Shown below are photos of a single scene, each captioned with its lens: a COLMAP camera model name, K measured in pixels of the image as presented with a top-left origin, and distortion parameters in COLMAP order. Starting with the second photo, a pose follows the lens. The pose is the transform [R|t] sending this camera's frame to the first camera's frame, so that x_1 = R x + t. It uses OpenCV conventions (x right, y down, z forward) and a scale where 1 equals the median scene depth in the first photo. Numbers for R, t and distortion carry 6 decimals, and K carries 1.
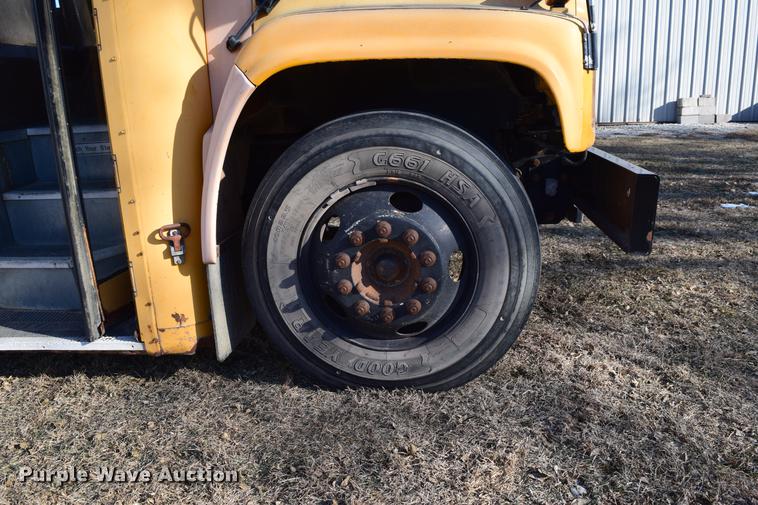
lens RADIAL K [[591.2, 0, 392.7], [0, 591.2, 247.8], [0, 0, 1]] dist [-0.087442, 0.012762]
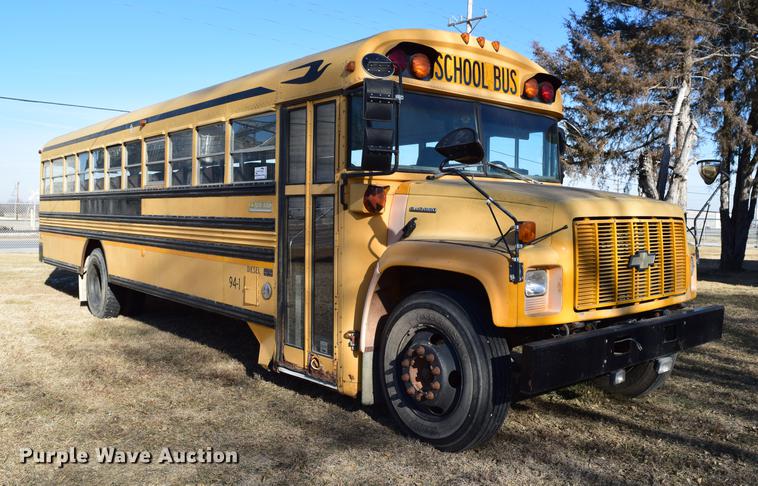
lens RADIAL K [[664.3, 0, 384.7], [0, 664.3, 241.1], [0, 0, 1]] dist [-0.076311, 0.000552]
pose [[0.697698, 0.068335, -0.713125, 1.362209], [-0.219919, 0.967806, -0.122422, -0.083870], [0.681801, 0.242243, 0.690265, -0.639486]]
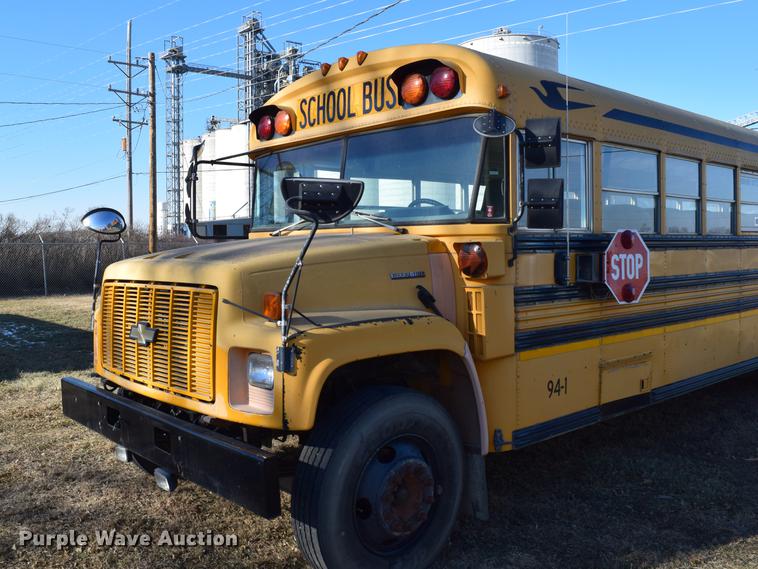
lens RADIAL K [[697.3, 0, 336.1], [0, 697.3, 274.5], [0, 0, 1]] dist [-0.070734, 0.000000]
pose [[-0.711096, 0.062642, -0.700299, 1.353367], [-0.154709, 0.957671, 0.242758, -1.158448], [0.685862, 0.280967, -0.671305, 2.996414]]
